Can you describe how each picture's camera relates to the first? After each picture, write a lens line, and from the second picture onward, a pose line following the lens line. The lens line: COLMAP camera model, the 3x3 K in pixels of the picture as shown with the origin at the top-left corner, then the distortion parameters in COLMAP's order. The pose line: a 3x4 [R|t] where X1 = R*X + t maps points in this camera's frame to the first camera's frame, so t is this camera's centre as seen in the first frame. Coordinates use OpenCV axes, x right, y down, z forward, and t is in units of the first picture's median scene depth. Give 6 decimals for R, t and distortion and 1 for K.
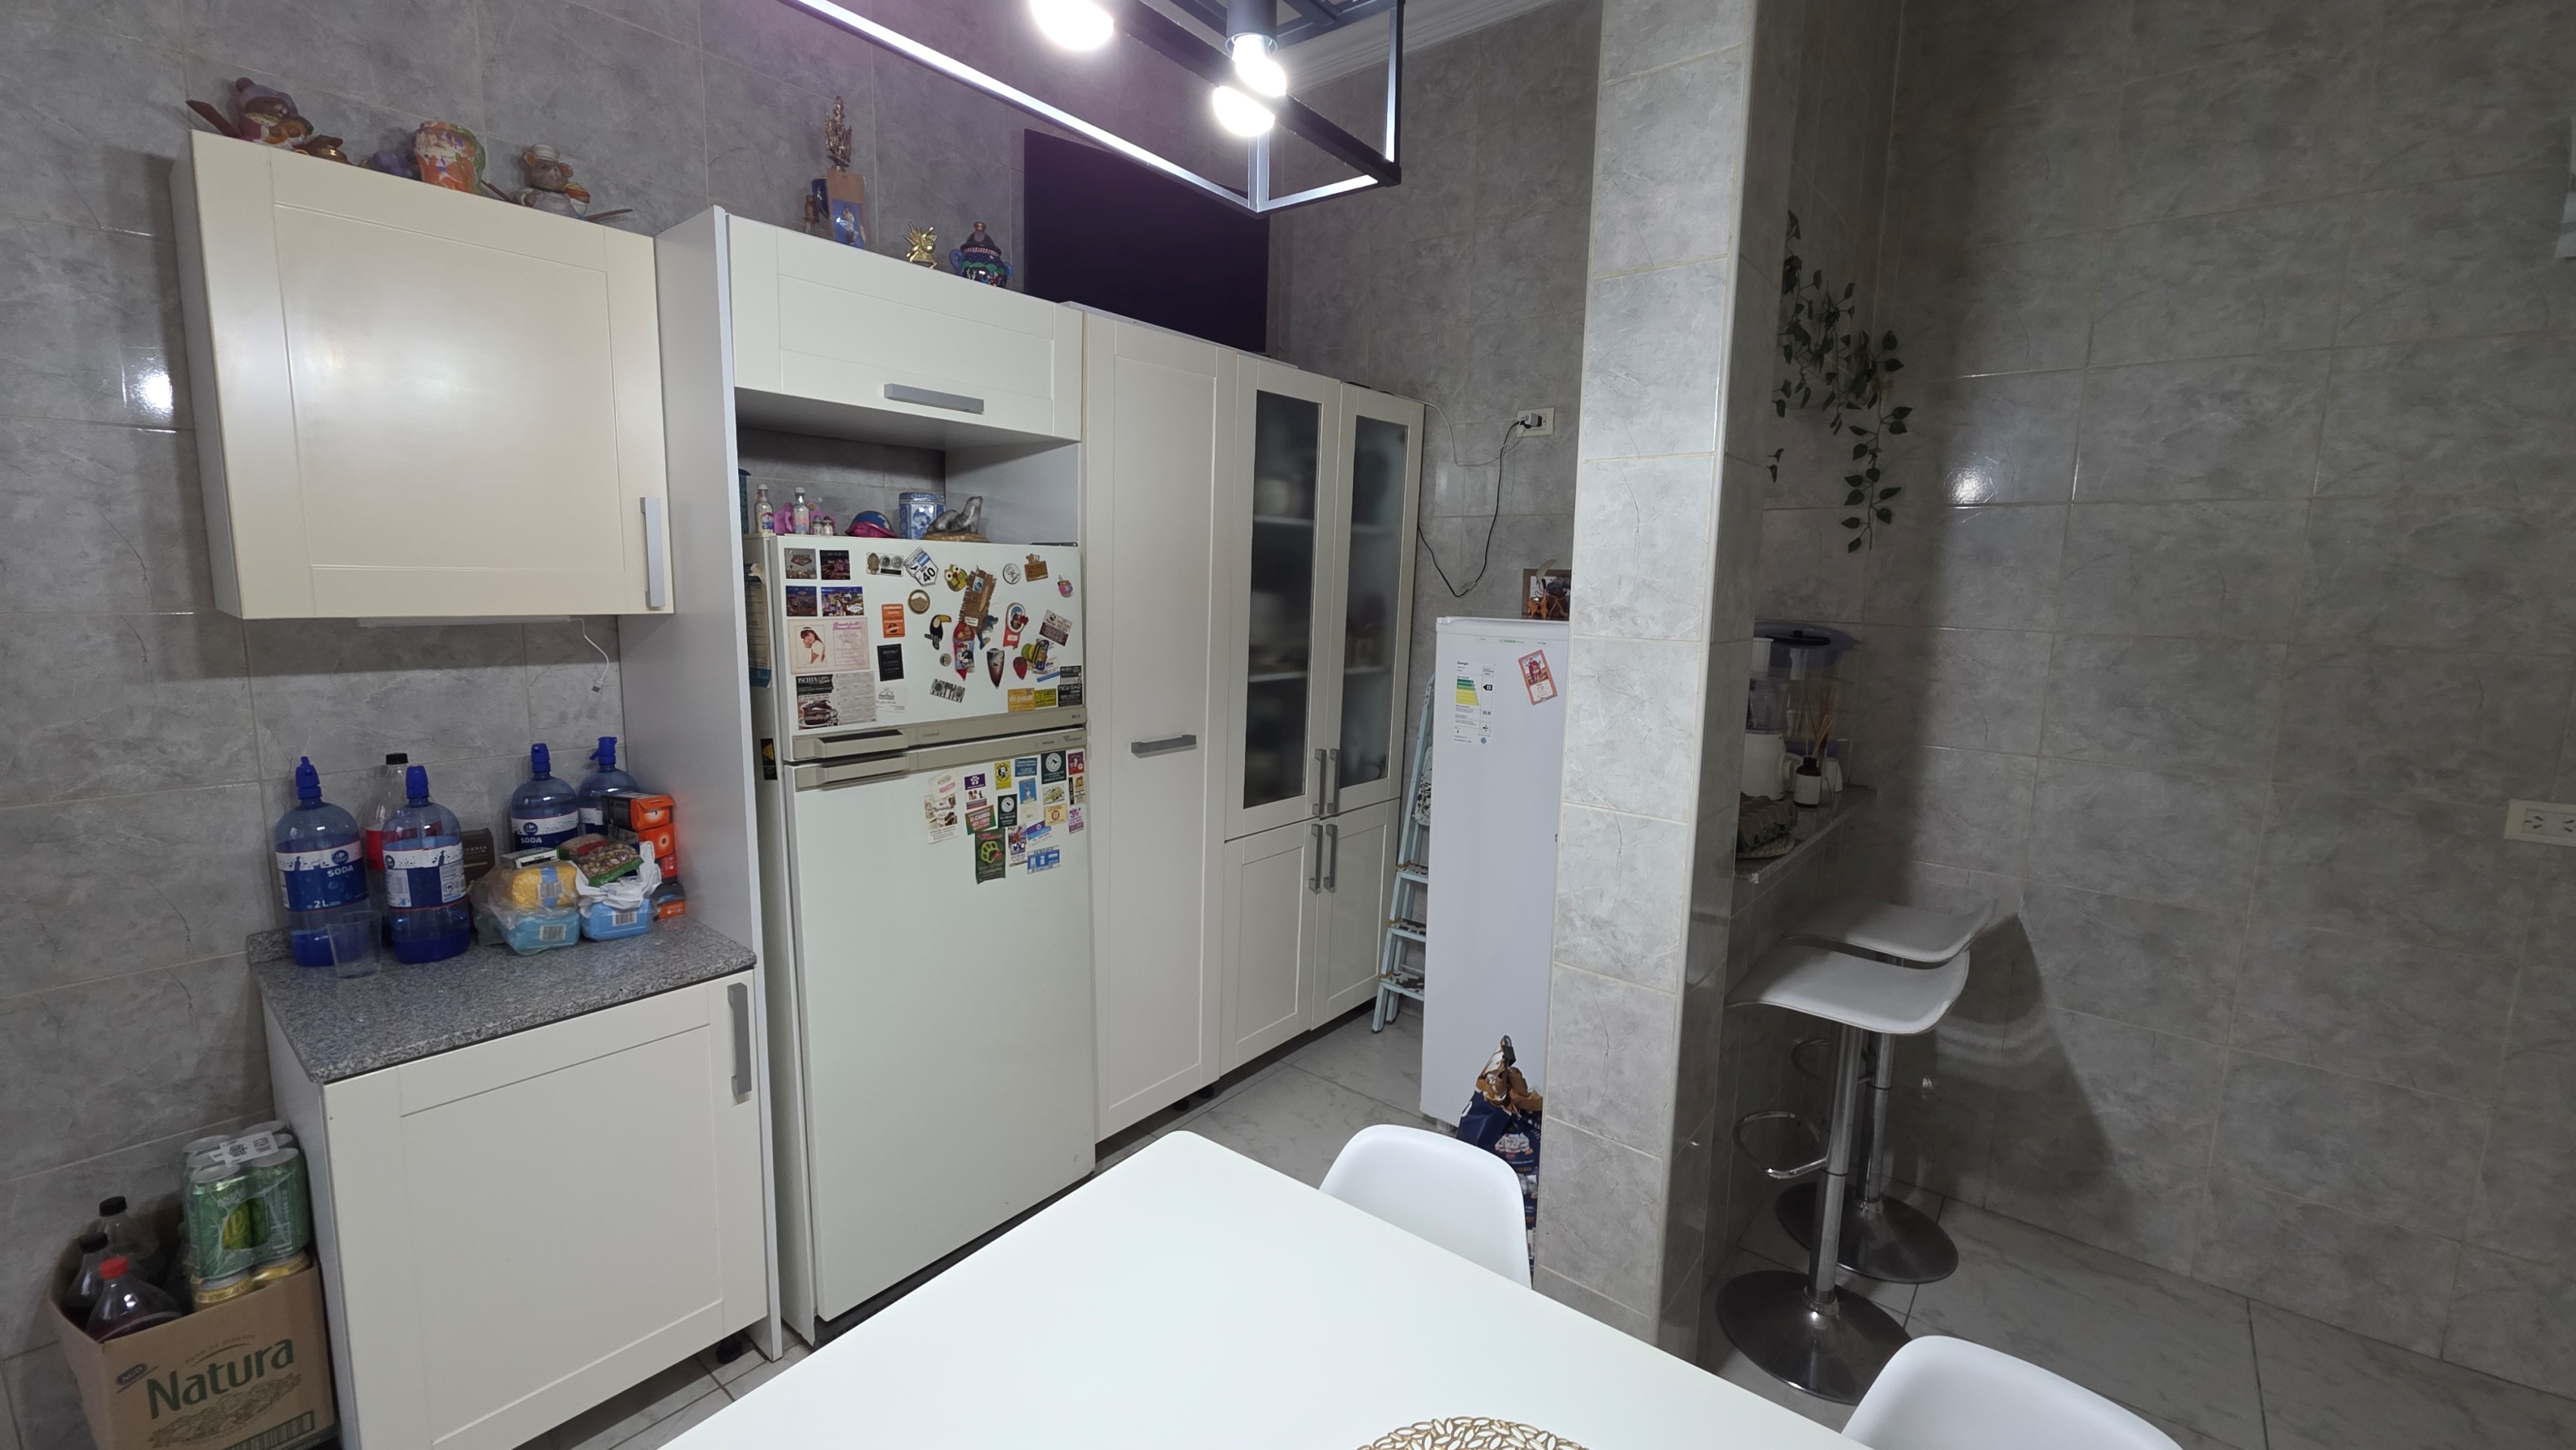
lens RADIAL K [[1027.5, 0, 1288.5], [0, 1027.5, 711.5], [0, 0, 1]] dist [0.002839, -0.000070]
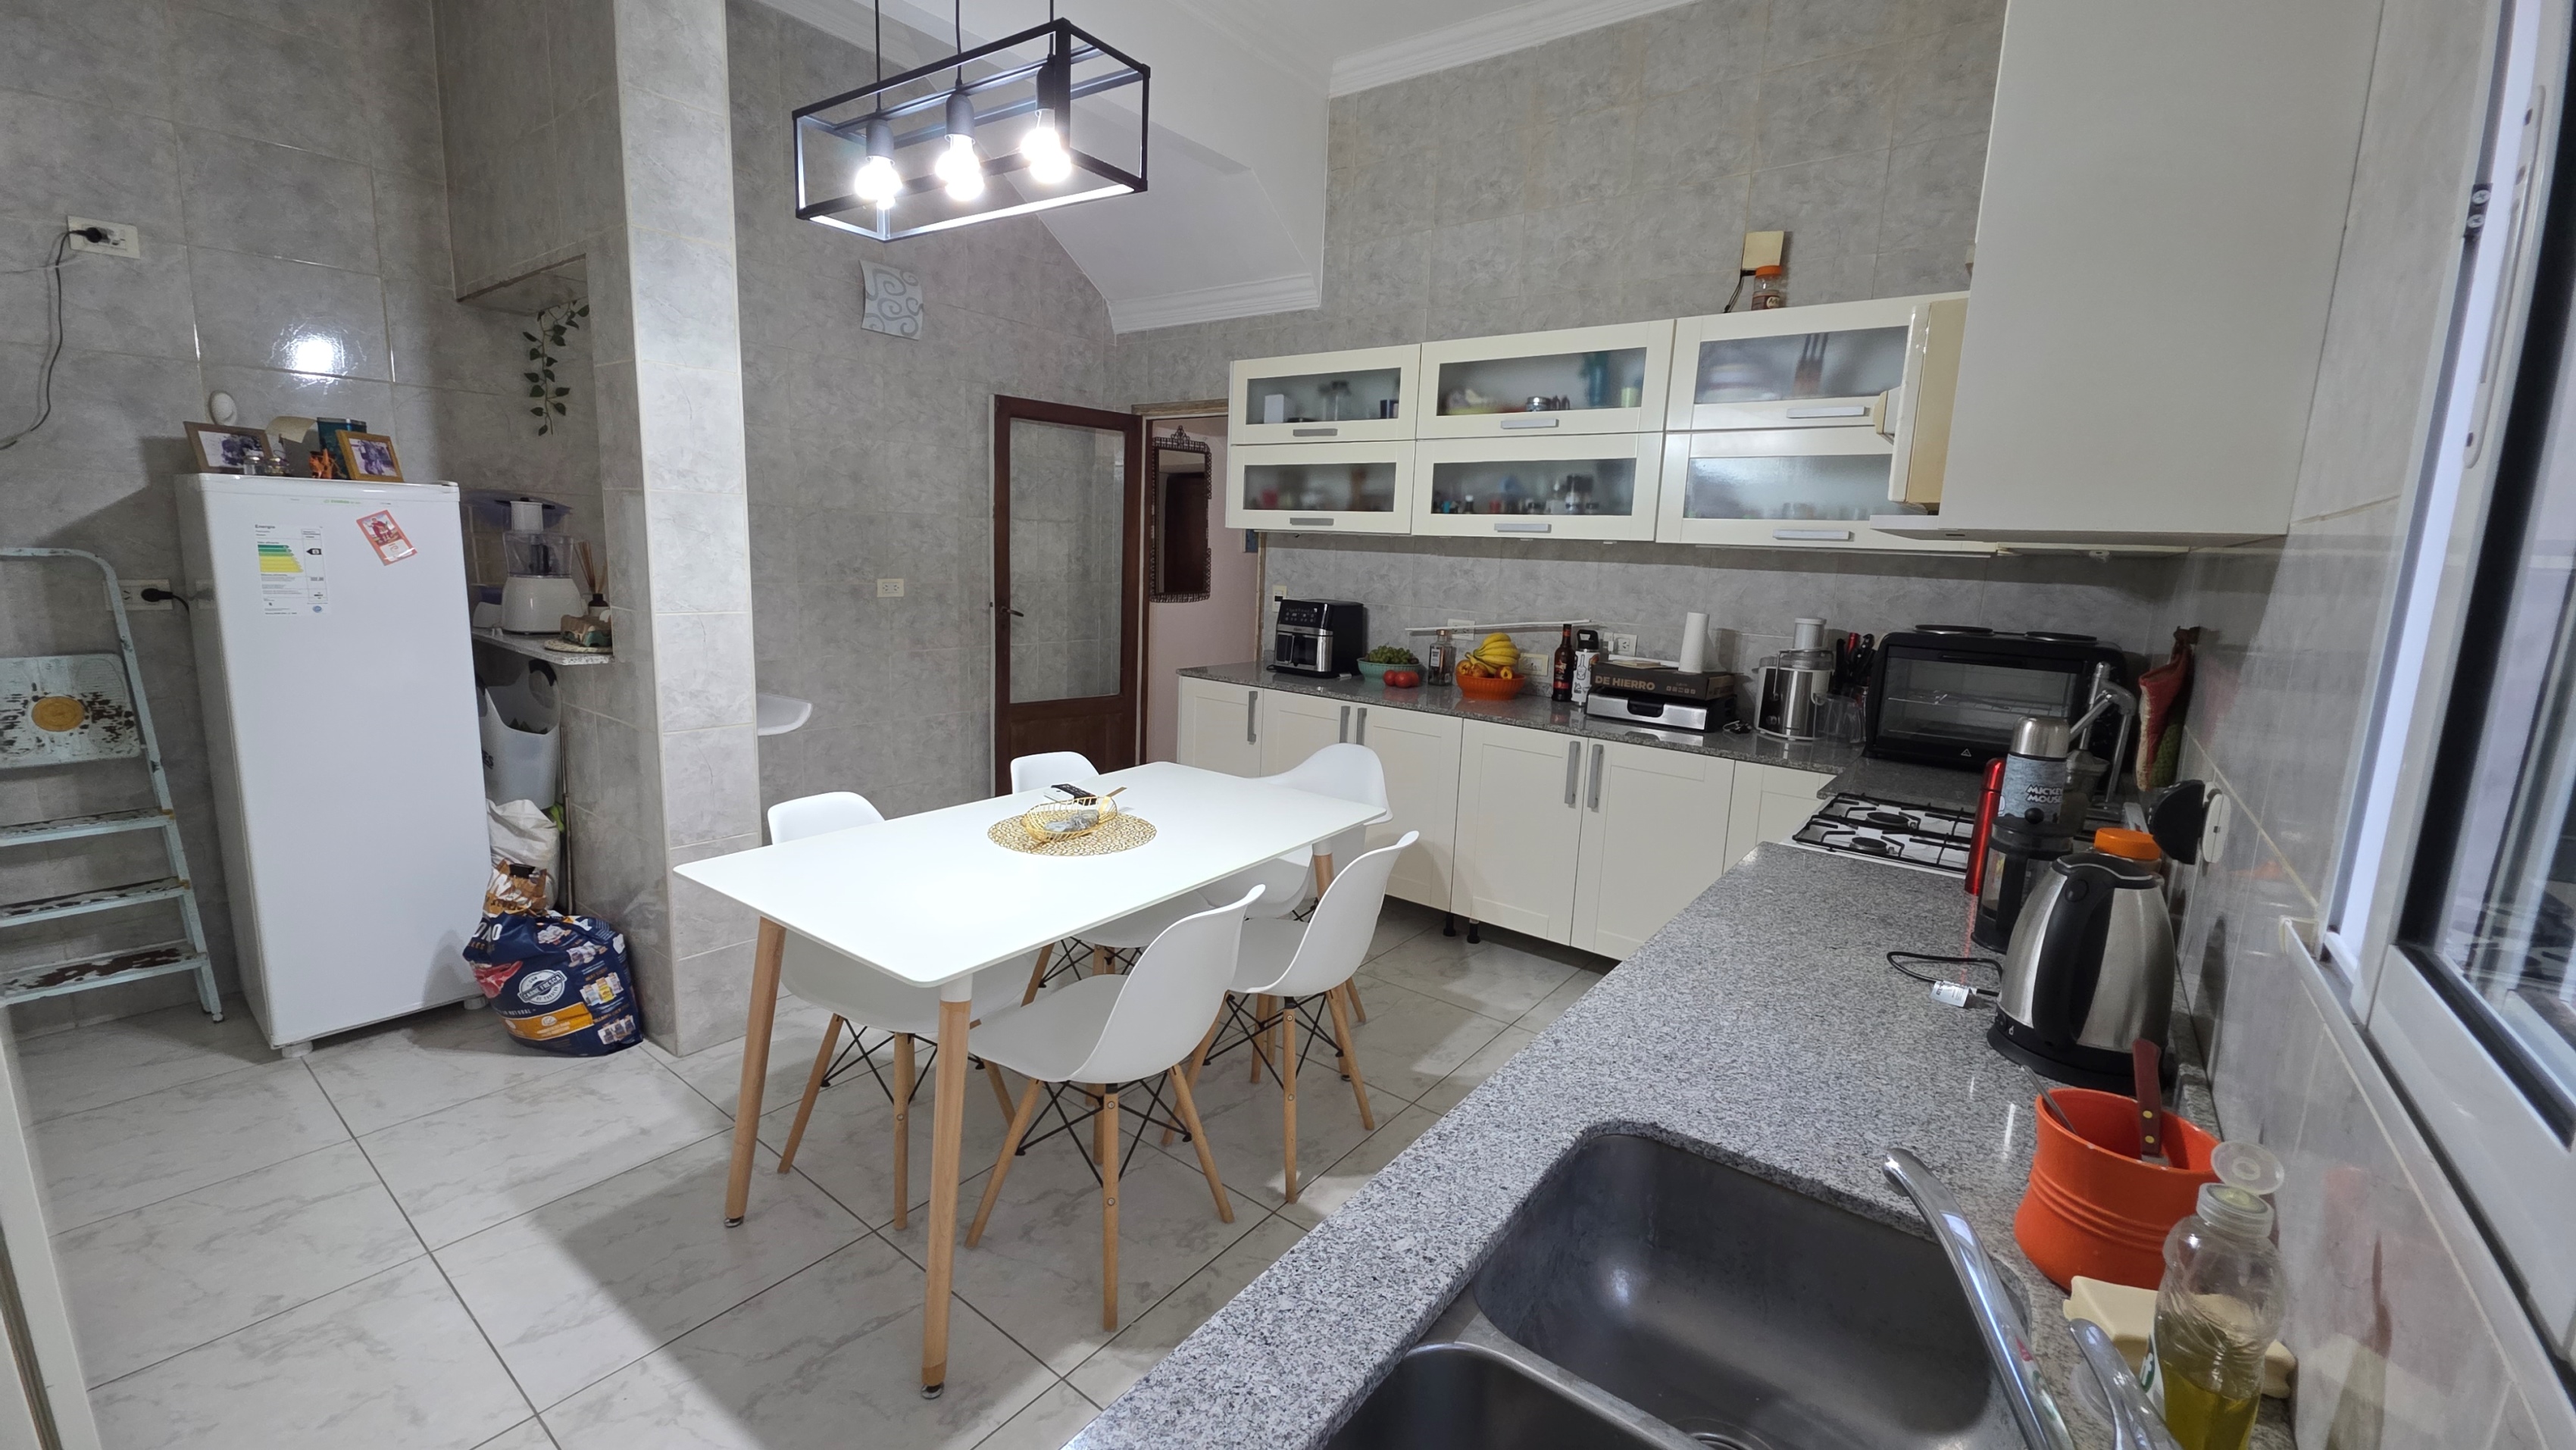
lens RADIAL K [[1027.5, 0, 1288.5], [0, 1027.5, 711.5], [0, 0, 1]] dist [0.002839, -0.000070]
pose [[-0.023900, -0.183492, 0.982731, -0.996686], [0.093022, 0.978339, 0.184934, 0.036115], [-0.995377, 0.095836, -0.006314, 0.162772]]
